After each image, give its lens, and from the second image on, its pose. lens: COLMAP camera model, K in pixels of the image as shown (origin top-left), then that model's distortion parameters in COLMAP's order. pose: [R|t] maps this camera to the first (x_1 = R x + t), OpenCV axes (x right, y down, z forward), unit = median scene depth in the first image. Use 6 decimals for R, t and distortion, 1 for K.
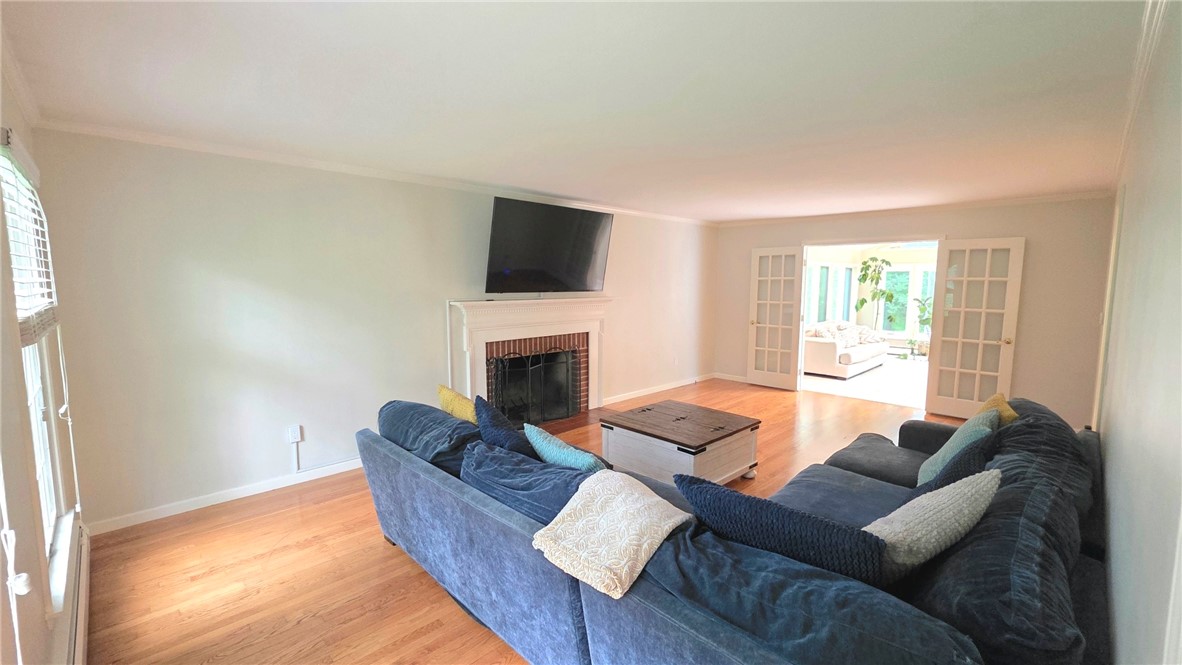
lens RADIAL K [[492.7, 0, 591.0], [0, 492.7, 332.5], [0, 0, 1]] dist [0.001810, -0.000002]
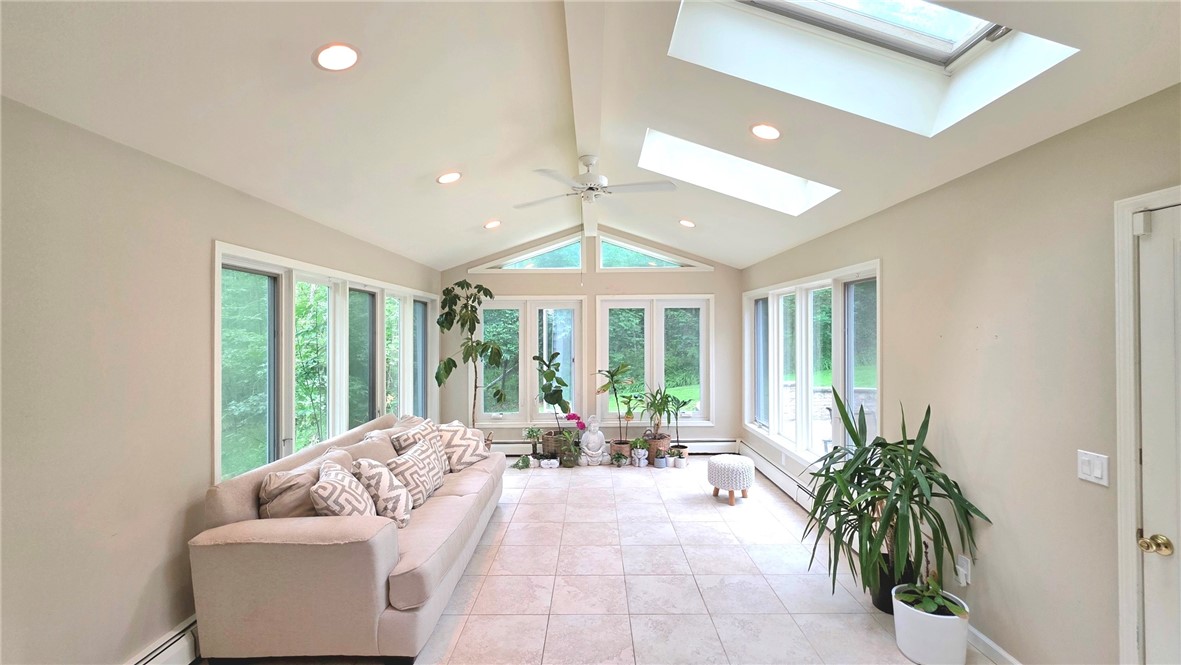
lens RADIAL K [[487.2, 0, 590.5], [0, 487.2, 332.5], [0, 0, 1]] dist [0.000333, 0.000141]
pose [[0.705947, -0.008369, 0.708215, 0.544804], [0.082177, 0.994145, -0.070166, -0.090066], [-0.703481, 0.107732, 0.702501, 0.986152]]
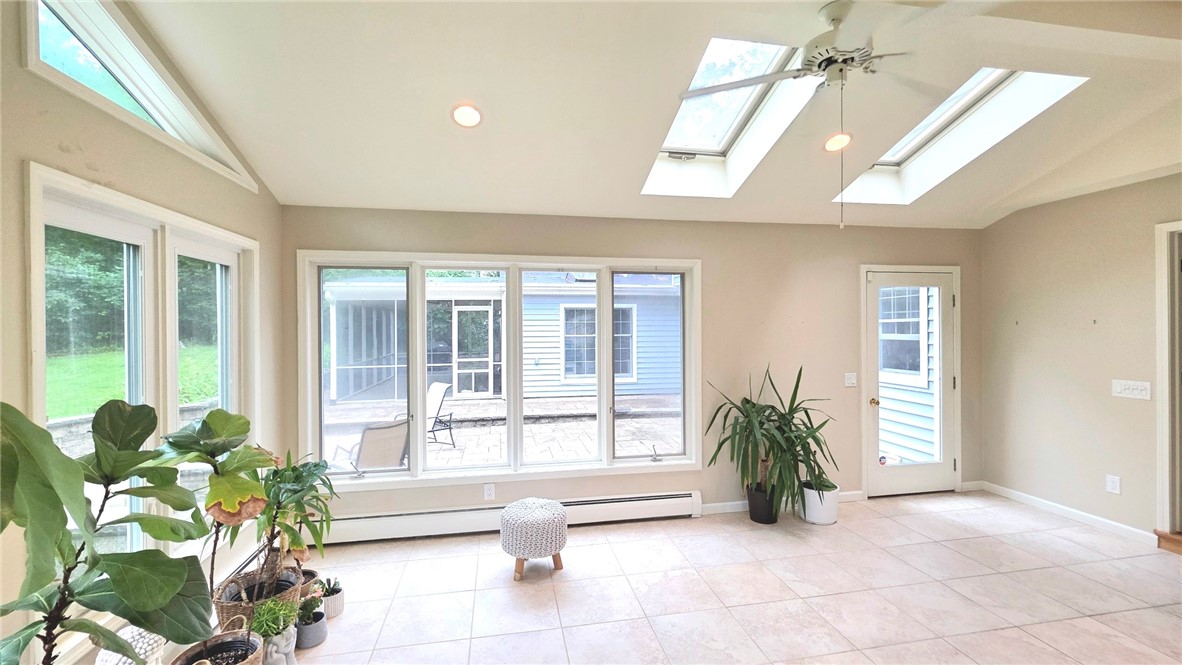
lens RADIAL K [[492.7, 0, 591.0], [0, 492.7, 332.5], [0, 0, 1]] dist [0.001810, -0.000002]
pose [[-0.831387, -0.004393, 0.555677, 0.912754], [0.060010, 0.993411, 0.097638, -0.160190], [-0.552444, 0.114521, -0.825645, 1.783715]]
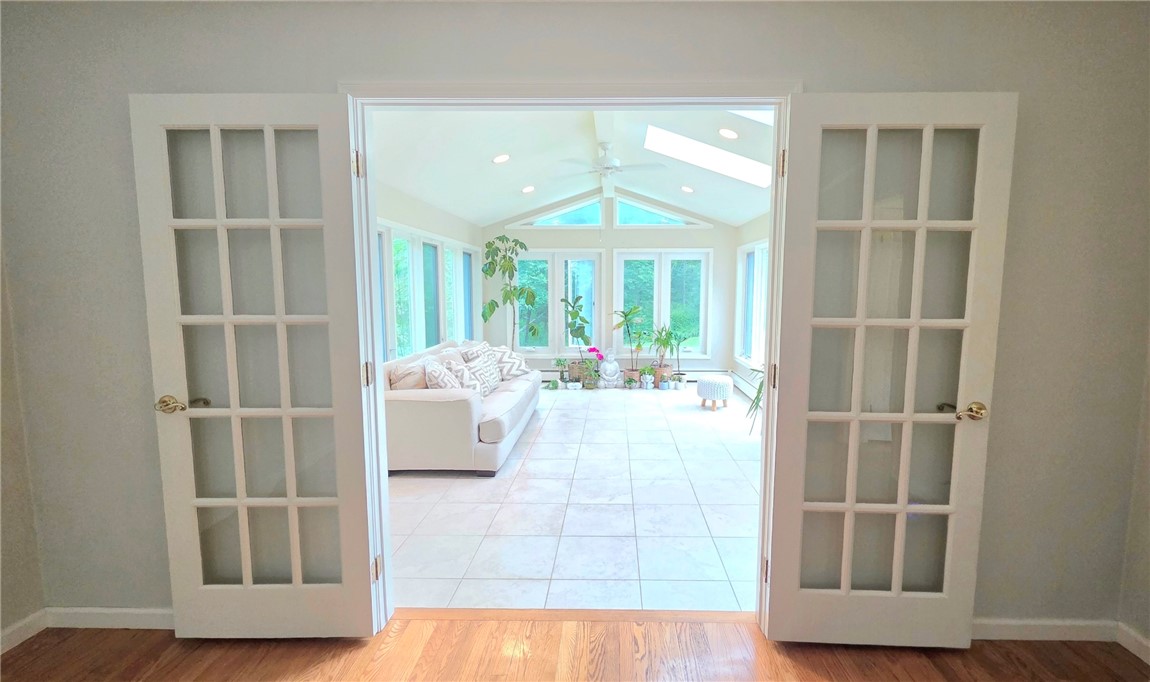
lens RADIAL K [[502.6, 0, 608.4], [0, 502.6, 339.2], [0, 0, 1]] dist [-0.001423, -0.000131]
pose [[0.711200, -0.075784, 0.698893, 0.375639], [0.075336, 0.996663, 0.031410, -0.053242], [-0.698941, 0.030312, 0.714536, 0.806252]]
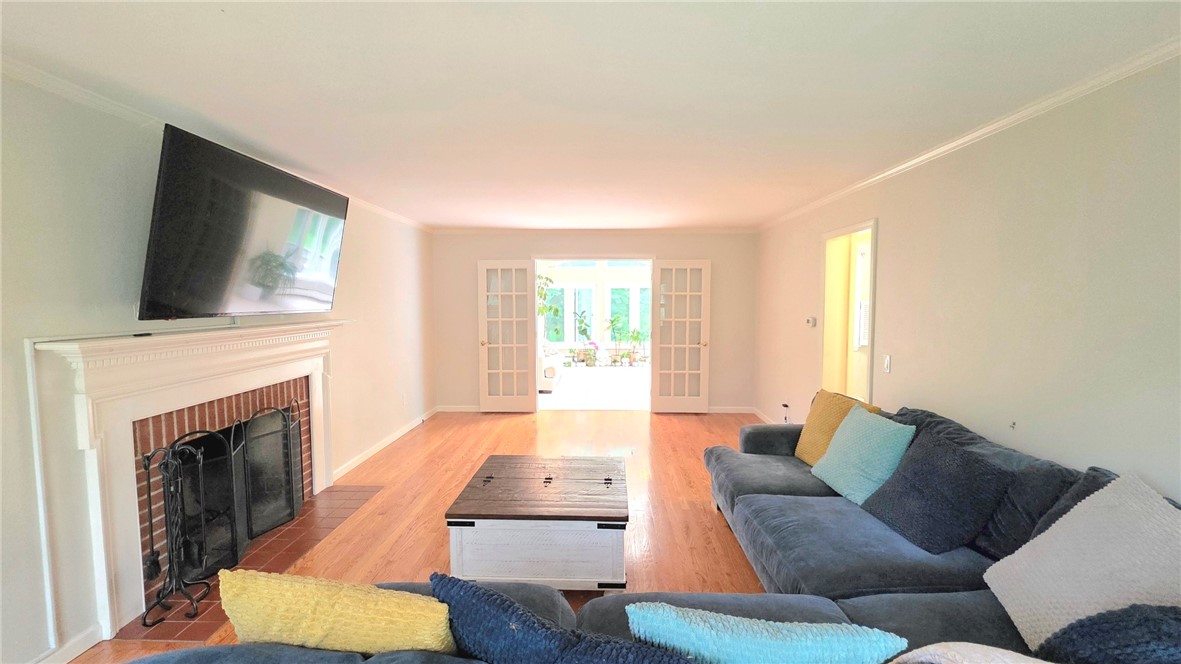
lens RADIAL K [[493.9, 0, 590.5], [0, 493.9, 332.0], [0, 0, 1]] dist [-0.000648, 0.000048]
pose [[0.721915, -0.053122, 0.689940, -0.176175], [0.079130, 0.996846, -0.006045, -0.023790], [-0.687443, 0.058959, 0.723841, 0.267287]]
